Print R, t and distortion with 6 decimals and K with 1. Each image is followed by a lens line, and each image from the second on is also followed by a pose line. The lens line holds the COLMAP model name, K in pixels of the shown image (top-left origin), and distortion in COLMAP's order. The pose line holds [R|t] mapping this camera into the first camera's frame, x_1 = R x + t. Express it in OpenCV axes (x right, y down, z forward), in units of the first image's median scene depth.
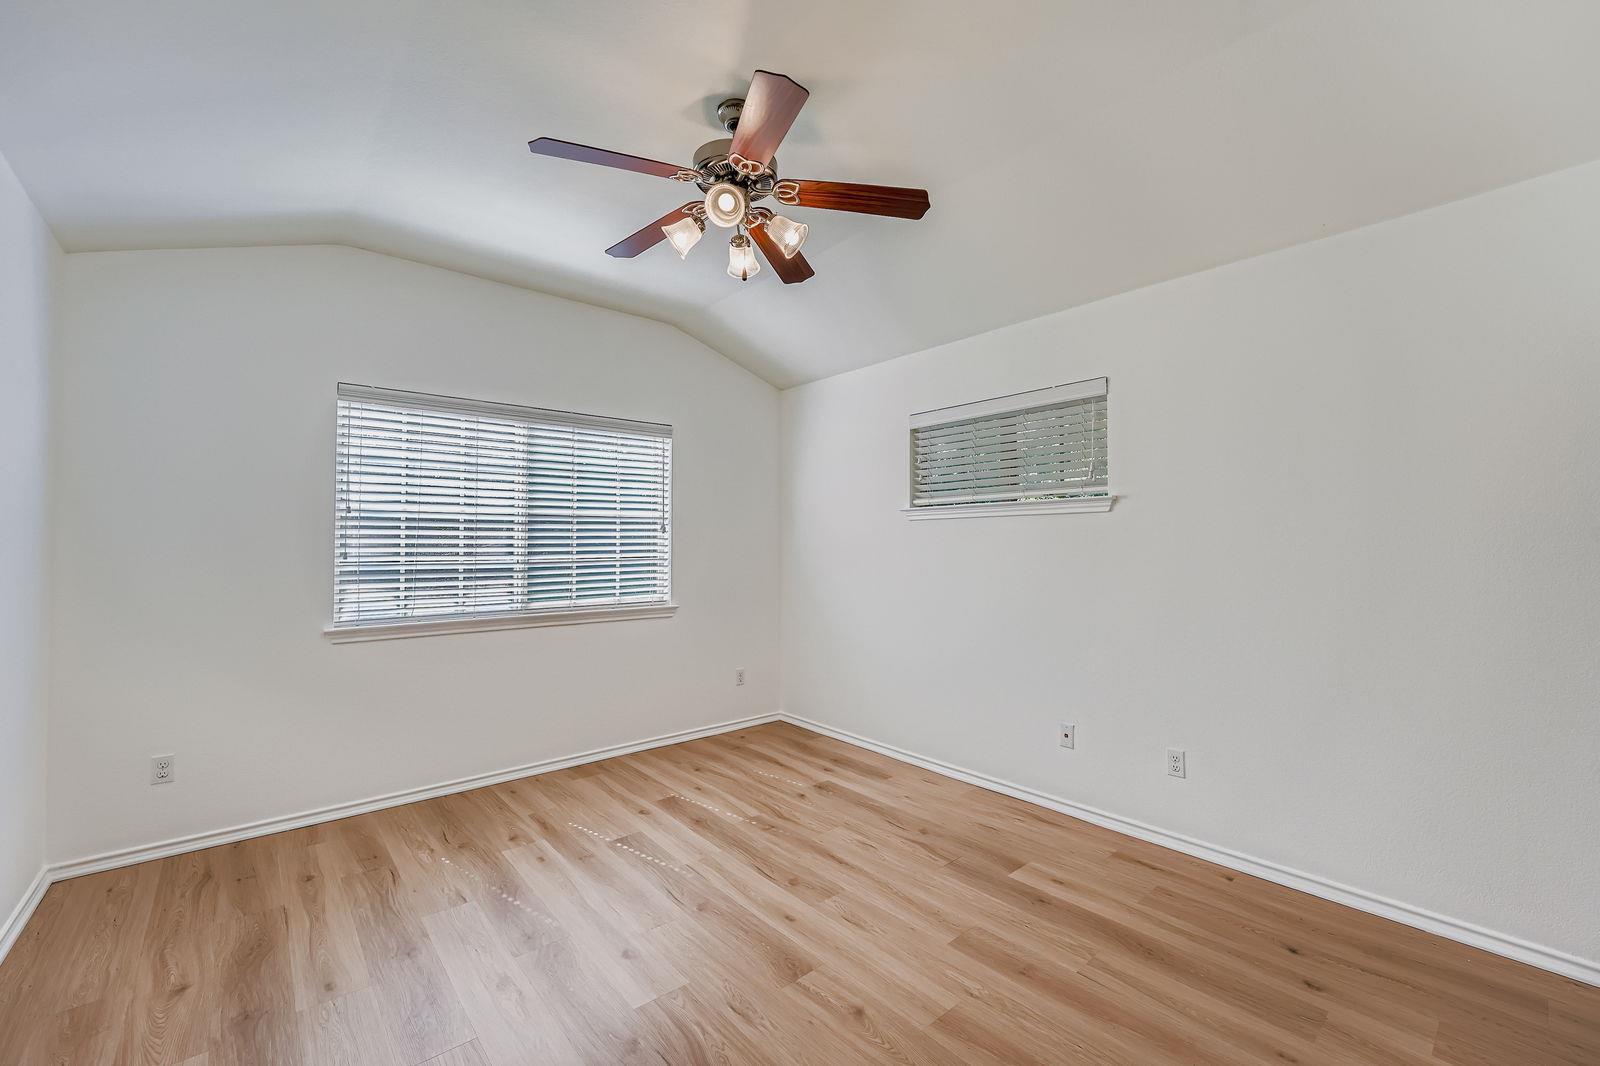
lens RADIAL K [[656.0, 0, 804.4], [0, 656.0, 528.2], [0, 0, 1]] dist [-0.012947, 0.000201]
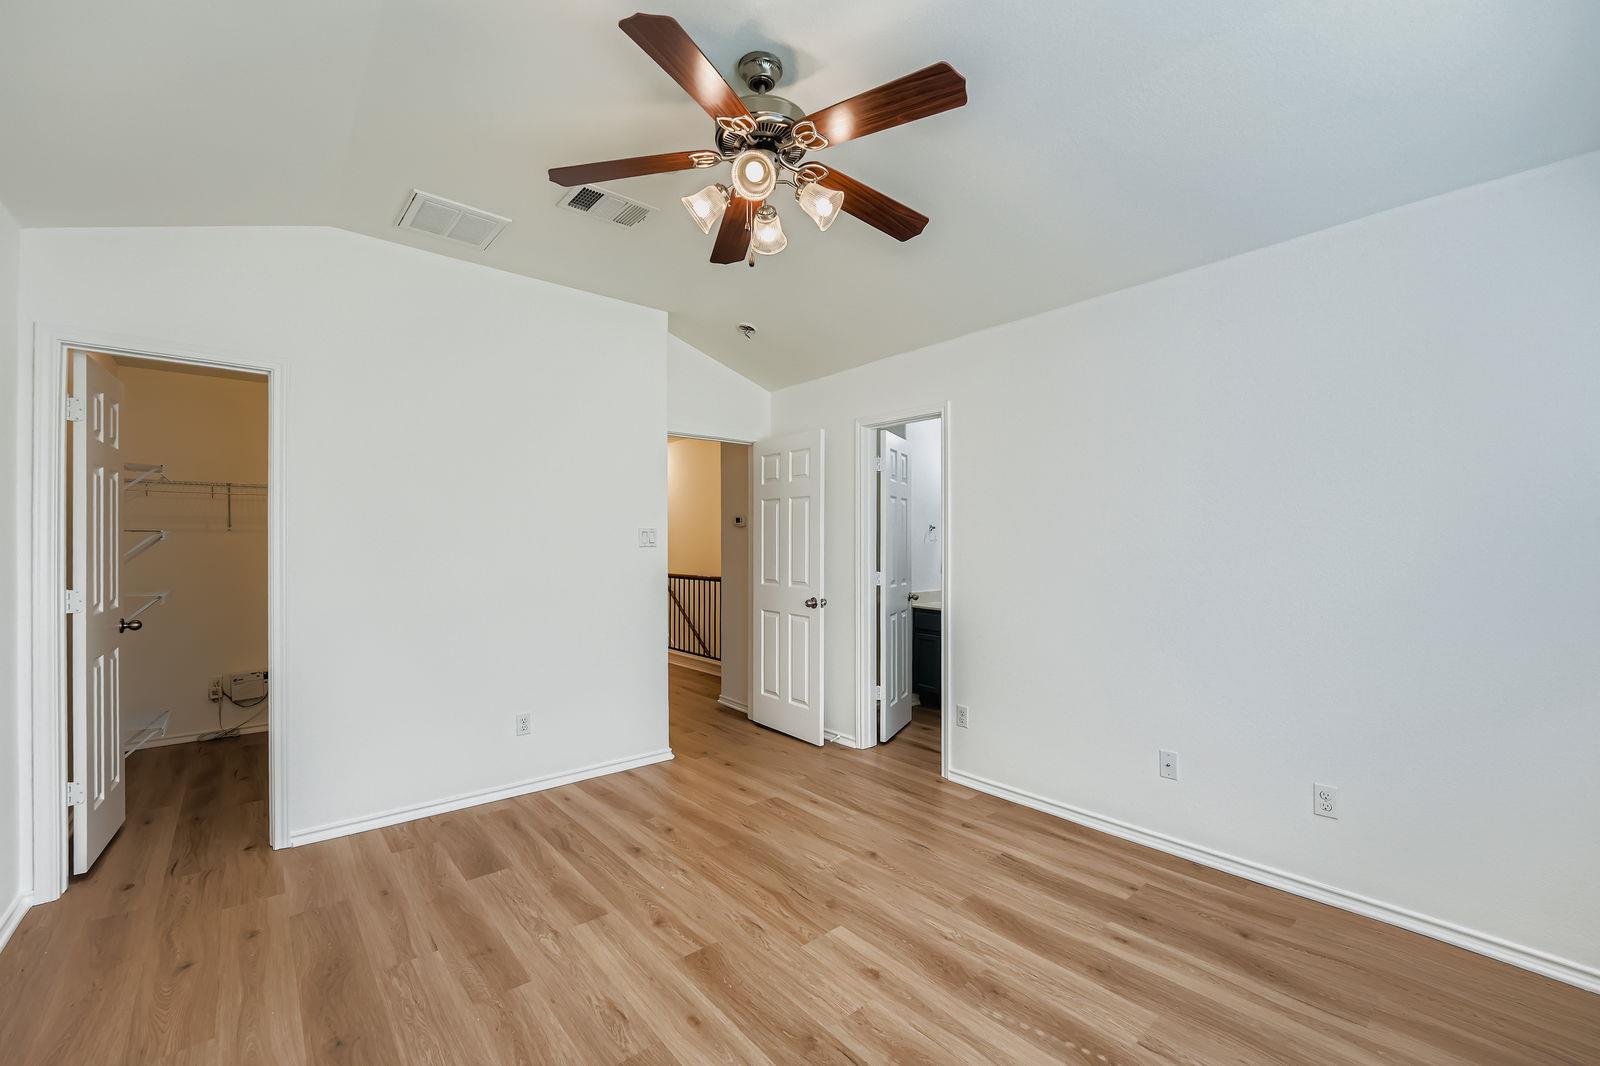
lens RADIAL K [[656.0, 0, 802.1], [0, 656.0, 538.6], [0, 0, 1]] dist [-0.012947, 0.000201]
pose [[-0.999971, 0.000870, 0.007509, -0.104068], [0.000636, 0.999517, -0.031054, 0.025913], [-0.007532, -0.031049, -0.999489, 1.177521]]
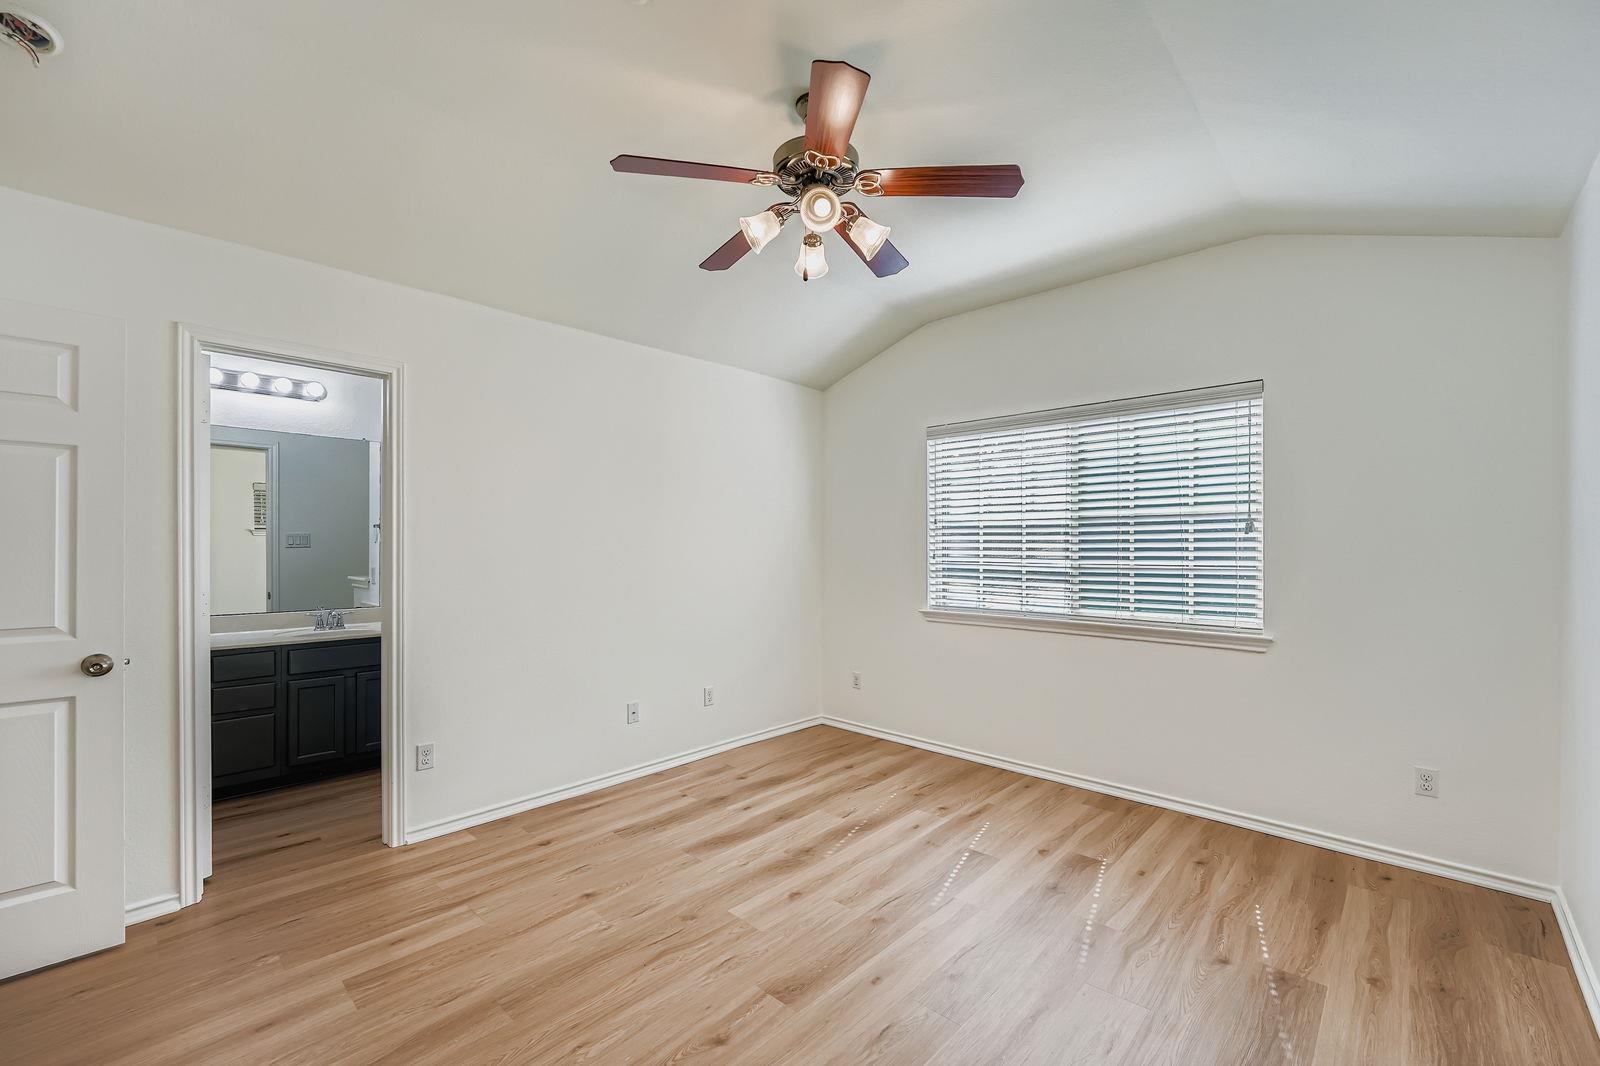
lens RADIAL K [[656.0, 0, 805.7], [0, 656.0, 542.0], [0, 0, 1]] dist [-0.012947, 0.000201]
pose [[0.101369, -0.004054, -0.994841, 0.544661], [0.022392, 0.999748, -0.001792, 0.008602], [0.994597, -0.022095, 0.101435, 0.542837]]
